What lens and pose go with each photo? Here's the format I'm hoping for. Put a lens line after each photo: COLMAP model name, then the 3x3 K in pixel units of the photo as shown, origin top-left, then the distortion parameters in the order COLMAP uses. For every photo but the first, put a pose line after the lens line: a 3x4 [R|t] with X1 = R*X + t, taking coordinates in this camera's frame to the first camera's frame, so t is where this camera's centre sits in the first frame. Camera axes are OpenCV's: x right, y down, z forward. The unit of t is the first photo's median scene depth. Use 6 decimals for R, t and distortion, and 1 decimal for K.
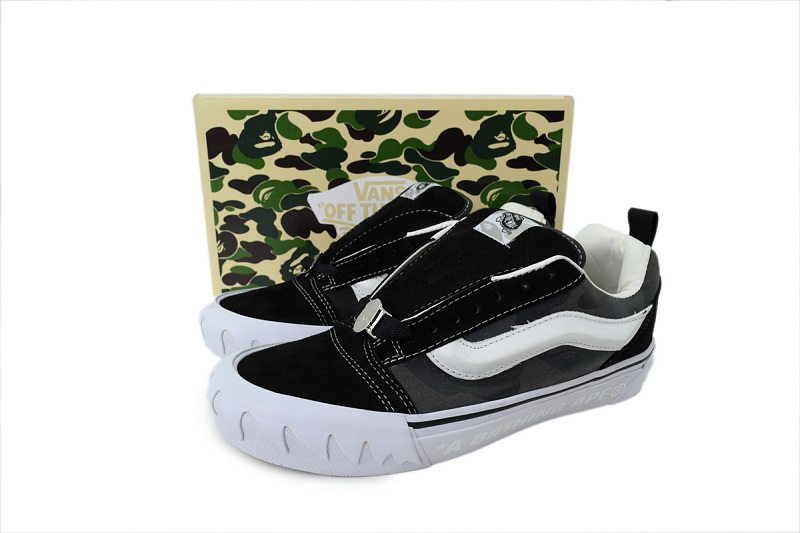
lens RADIAL K [[501.8, 0, 400.0], [0, 501.8, 266.5], [0, 0, 1]] dist [-0.001618, -0.000262]
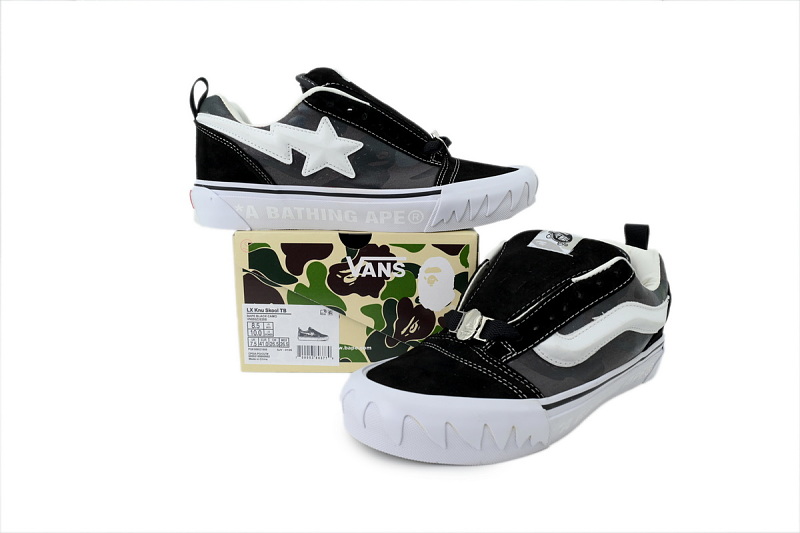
lens RADIAL K [[501.8, 0, 400.0], [0, 501.8, 266.5], [0, 0, 1]] dist [-0.001618, -0.000262]
pose [[0.971045, -0.082300, 0.224272, -0.488638], [0.106321, 0.989569, -0.097211, 0.064832], [-0.213932, 0.118241, 0.969666, -0.086971]]
